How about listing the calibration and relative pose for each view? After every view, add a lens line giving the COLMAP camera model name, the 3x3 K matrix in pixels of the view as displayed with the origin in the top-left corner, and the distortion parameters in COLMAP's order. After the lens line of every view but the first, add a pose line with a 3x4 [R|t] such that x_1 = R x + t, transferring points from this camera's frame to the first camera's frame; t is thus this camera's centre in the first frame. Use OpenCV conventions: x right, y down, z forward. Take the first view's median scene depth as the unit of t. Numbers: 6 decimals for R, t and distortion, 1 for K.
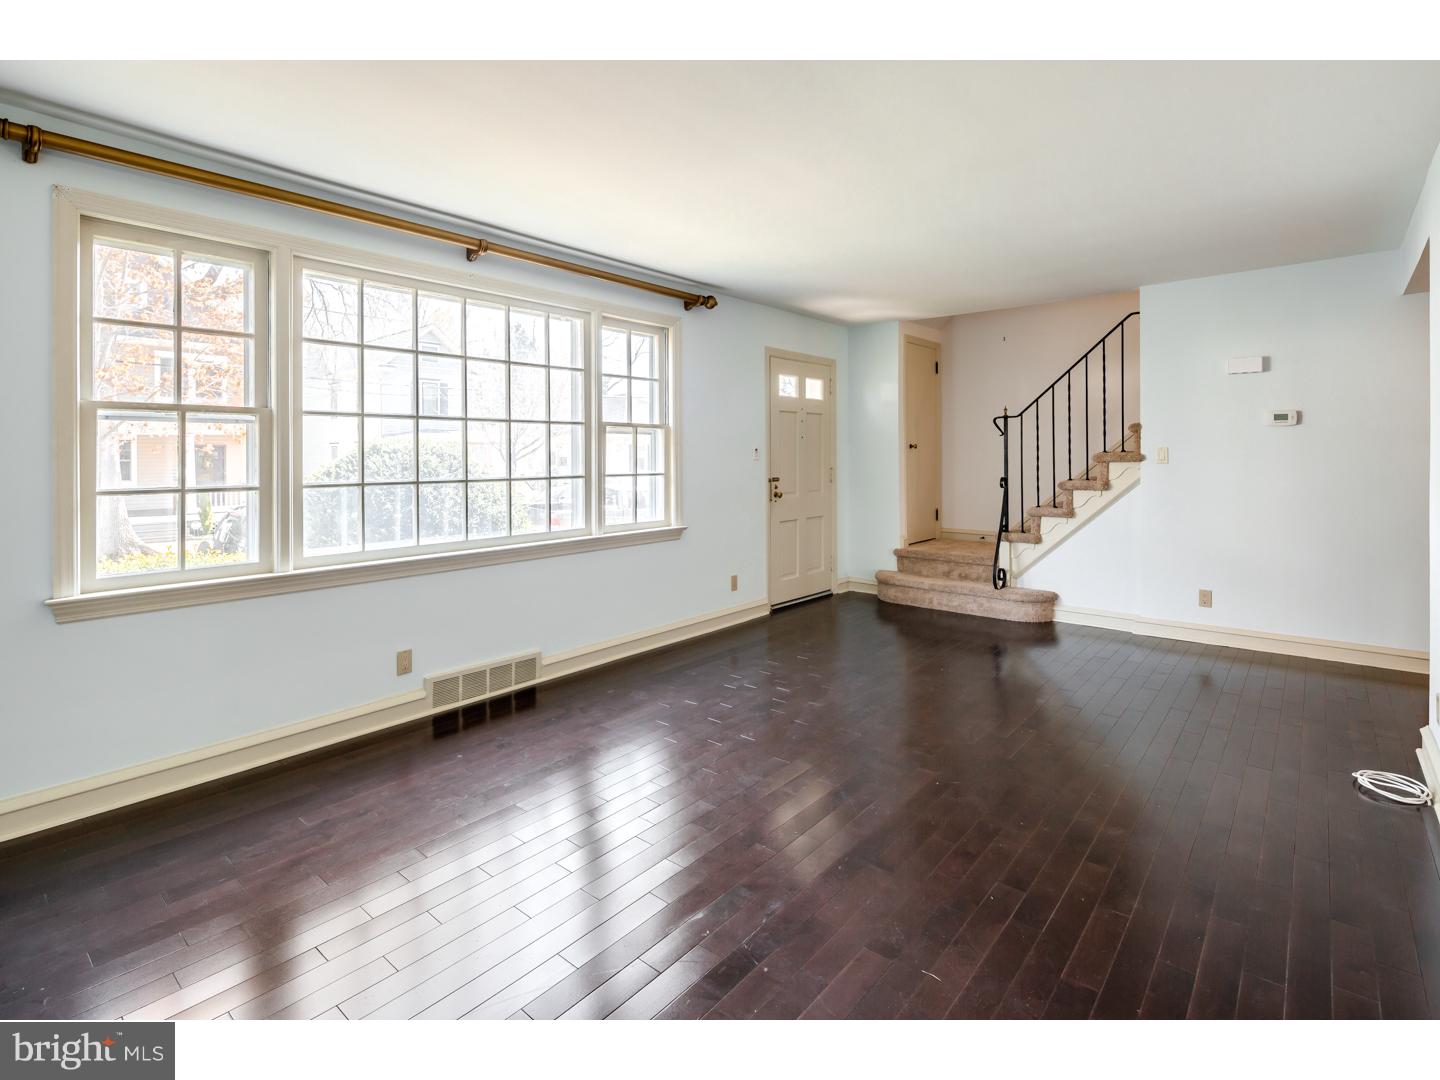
lens RADIAL K [[705.0, 0, 720.6], [0, 705.0, 469.9], [0, 0, 1]] dist [-0.000135, -0.000038]
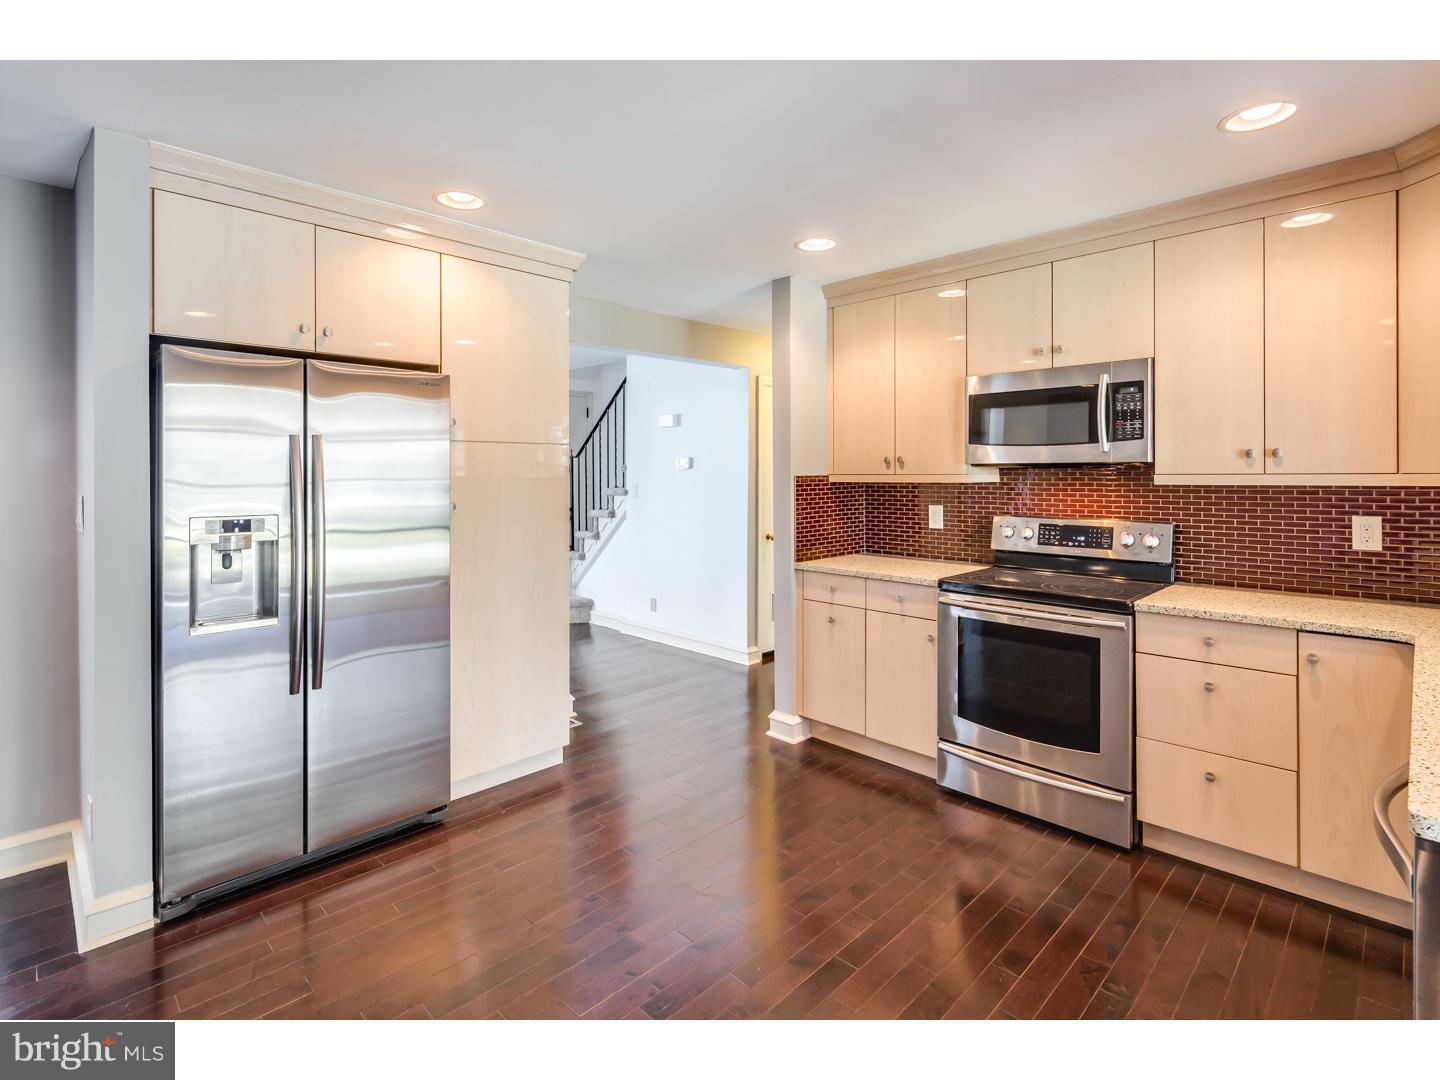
lens RADIAL K [[705.0, 0, 720.6], [0, 705.0, 469.9], [0, 0, 1]] dist [-0.000135, -0.000038]
pose [[0.997832, 0.002880, -0.065757, 0.781013], [-0.004400, 0.999726, -0.022985, -0.026120], [0.065672, 0.023225, 0.997571, -0.224197]]
